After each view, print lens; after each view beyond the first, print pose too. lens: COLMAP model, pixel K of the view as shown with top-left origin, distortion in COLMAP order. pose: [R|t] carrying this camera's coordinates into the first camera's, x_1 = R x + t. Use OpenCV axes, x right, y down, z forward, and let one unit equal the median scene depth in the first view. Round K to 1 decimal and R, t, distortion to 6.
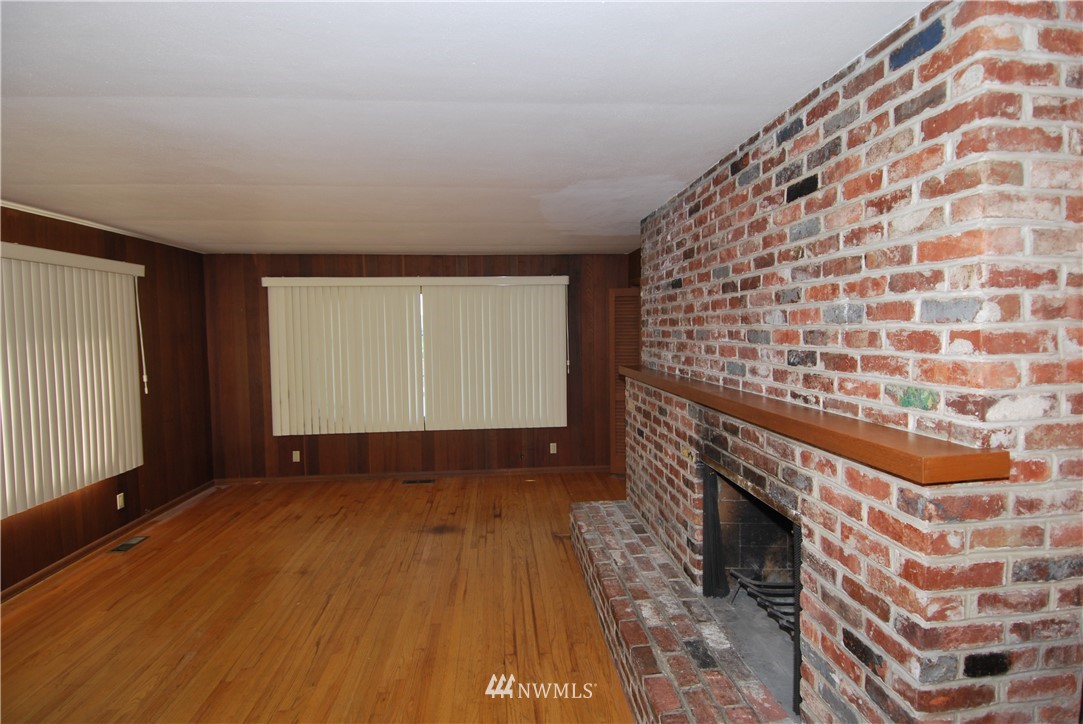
lens RADIAL K [[559.0, 0, 516.9], [0, 559.0, 353.9], [0, 0, 1]] dist [0.040560, -0.043880]
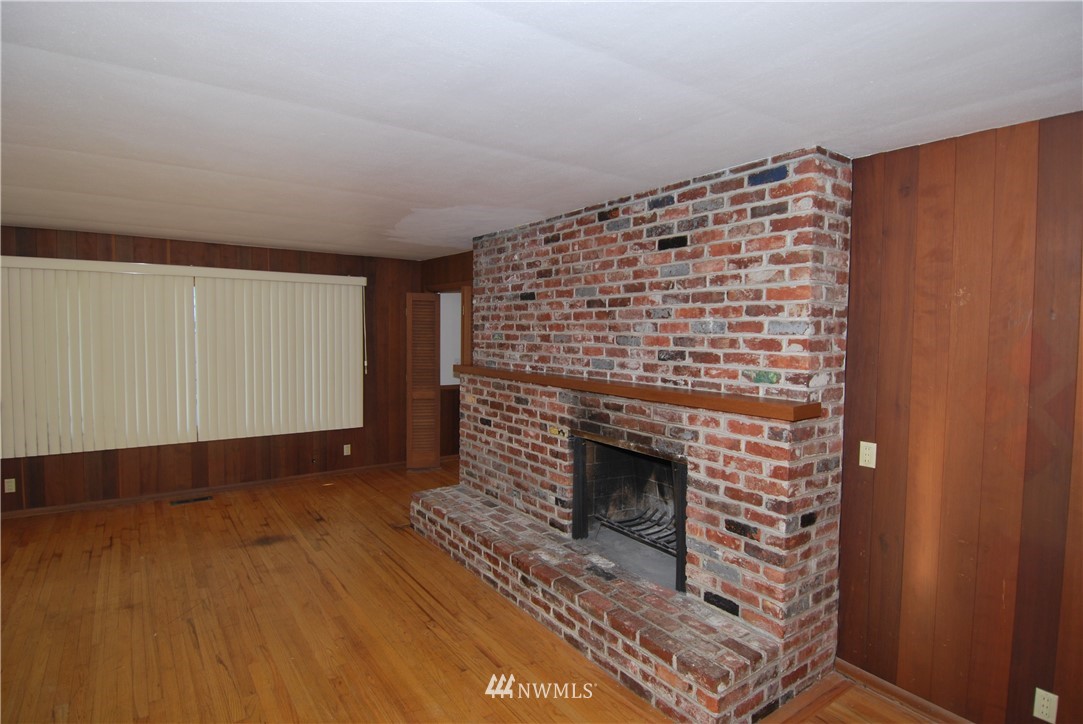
lens RADIAL K [[559.0, 0, 532.5], [0, 559.0, 352.3], [0, 0, 1]] dist [0.040560, -0.043880]
pose [[0.864017, 0.005850, 0.503428, -0.421089], [-0.002044, 0.999965, -0.008113, 0.008934], [-0.503458, 0.005981, 0.863999, -0.076319]]
